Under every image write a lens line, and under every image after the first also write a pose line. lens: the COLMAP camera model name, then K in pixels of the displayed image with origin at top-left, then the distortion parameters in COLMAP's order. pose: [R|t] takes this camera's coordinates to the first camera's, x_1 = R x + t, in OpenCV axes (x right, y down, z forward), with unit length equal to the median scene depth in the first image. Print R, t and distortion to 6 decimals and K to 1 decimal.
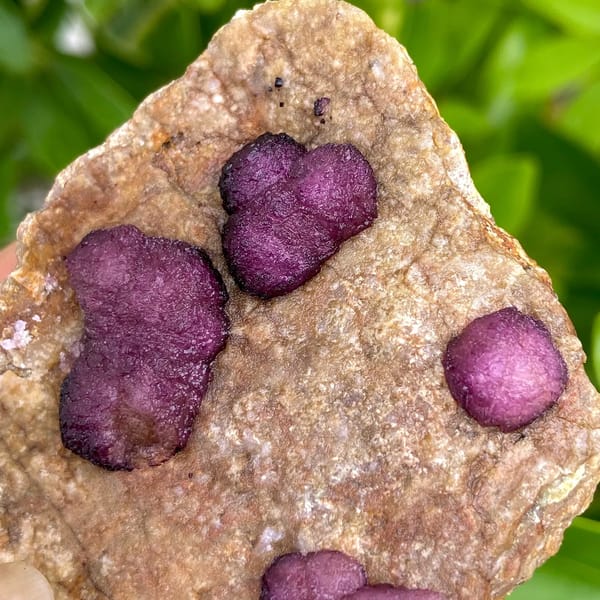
lens RADIAL K [[1132.5, 0, 299.5], [0, 1132.5, 287.5], [0, 0, 1]] dist [0.095240, 0.000000]
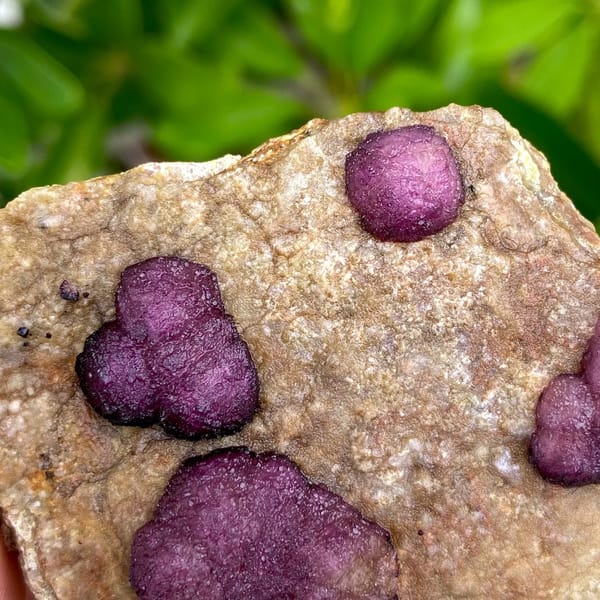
lens RADIAL K [[1132.5, 0, 299.3], [0, 1132.5, 299.4], [0, 0, 1]] dist [0.095240, 0.000000]
pose [[0.246242, -0.940651, 0.233540, -0.157785], [0.938191, 0.291809, 0.186131, -0.159023], [-0.243233, 0.173272, 0.954366, 0.093470]]
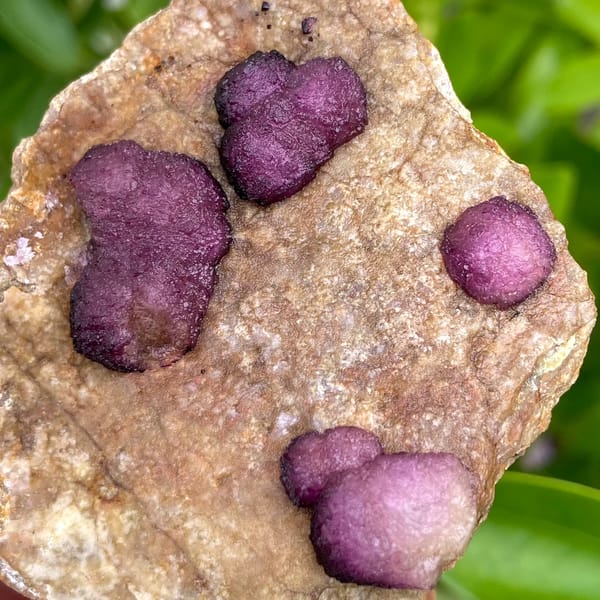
lens RADIAL K [[1132.5, 0, 296.3], [0, 1132.5, 289.4], [0, 0, 1]] dist [0.095240, 0.000000]
pose [[0.992843, -0.033873, 0.114525, -0.126597], [0.040342, 0.997690, -0.054648, 0.149442], [-0.112410, 0.058877, 0.991916, -0.043134]]
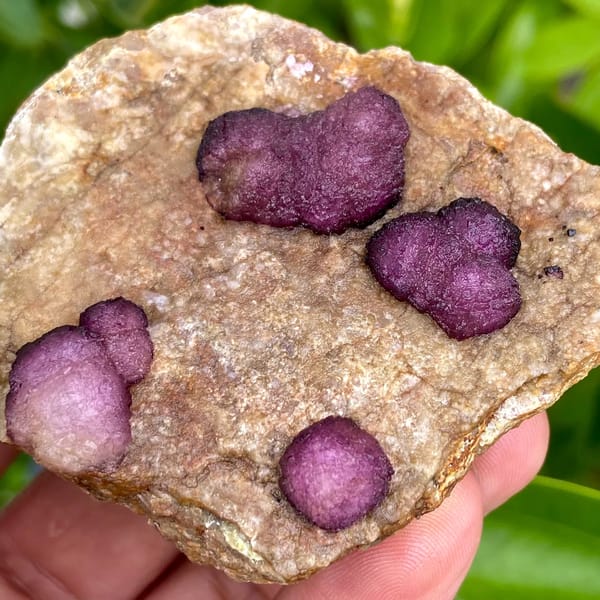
lens RADIAL K [[1132.5, 0, 308.5], [0, 1132.5, 287.3], [0, 0, 1]] dist [0.095240, 0.000000]
pose [[0.182877, 0.963508, -0.195472, 0.205044], [-0.961370, 0.216863, 0.169521, -0.119384], [0.205726, 0.156919, 0.965947, -0.077959]]
